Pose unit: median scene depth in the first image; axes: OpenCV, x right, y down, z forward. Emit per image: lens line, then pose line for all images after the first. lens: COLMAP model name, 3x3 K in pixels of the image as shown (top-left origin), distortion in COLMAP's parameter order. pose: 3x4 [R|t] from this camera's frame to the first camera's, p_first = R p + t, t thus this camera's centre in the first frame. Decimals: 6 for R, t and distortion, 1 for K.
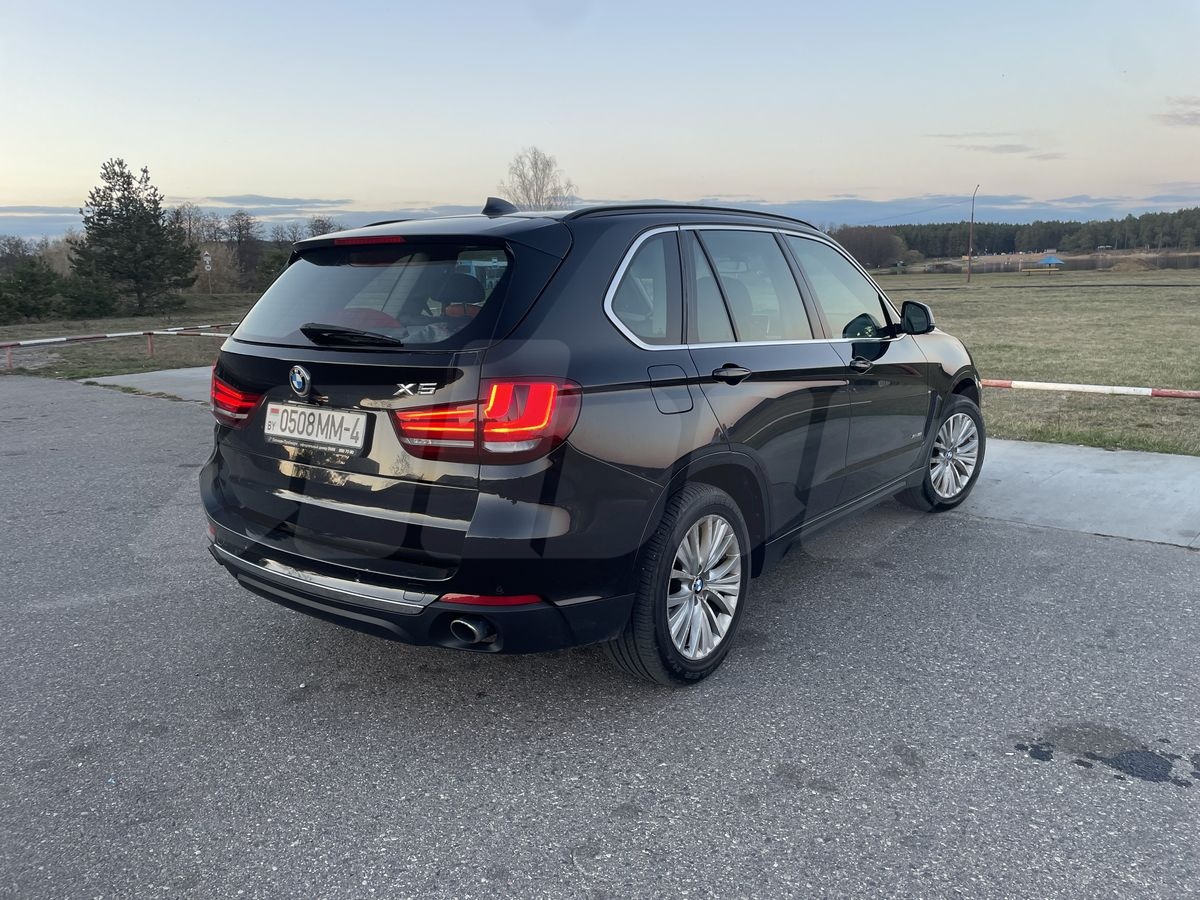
lens RADIAL K [[914.3, 0, 609.9], [0, 914.3, 449.9], [0, 0, 1]] dist [0.023494, -0.009238]
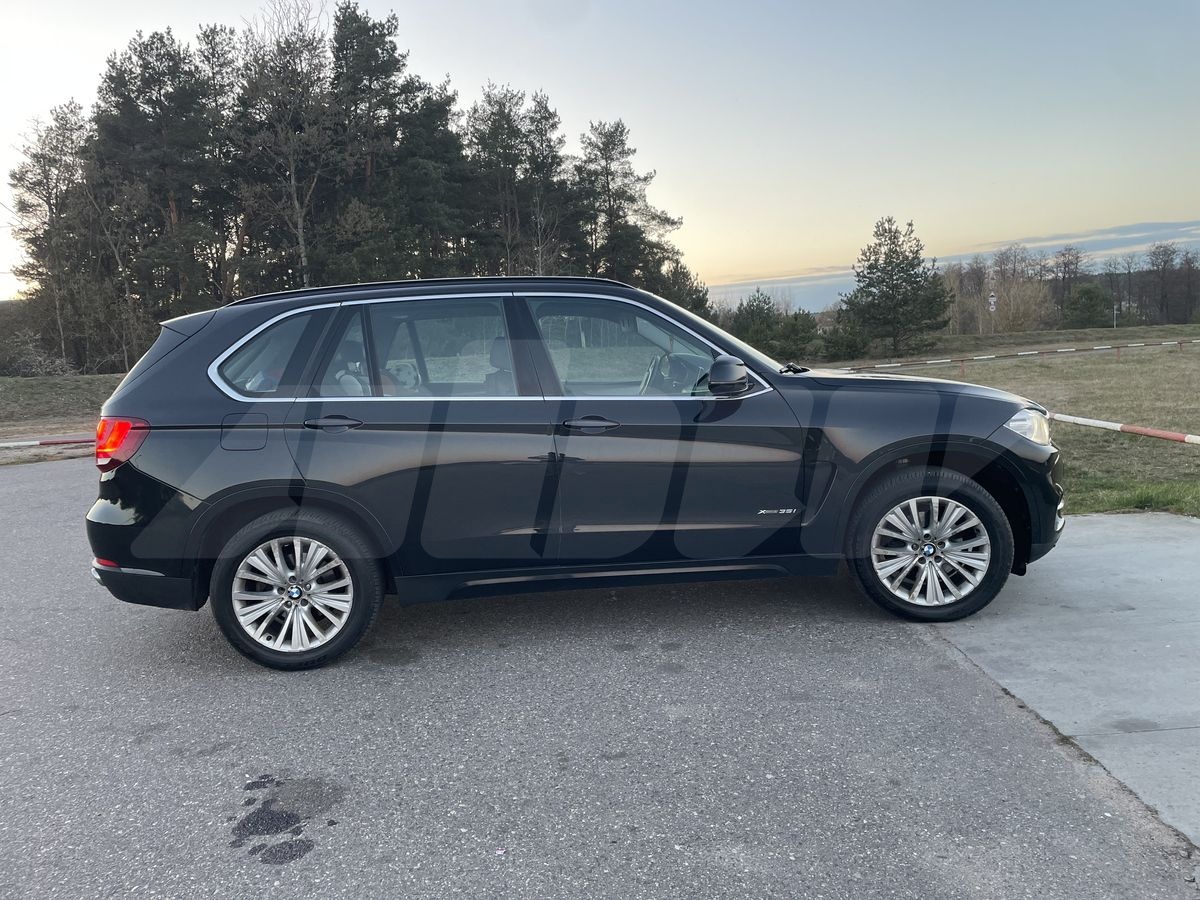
lens RADIAL K [[914.3, 0, 604.8], [0, 914.3, 454.9], [0, 0, 1]] dist [0.023494, -0.009238]
pose [[0.650114, 0.069198, -0.756679, 0.101011], [-0.096192, 0.995328, 0.008377, -0.006853], [0.753723, 0.067340, 0.653733, 0.038332]]
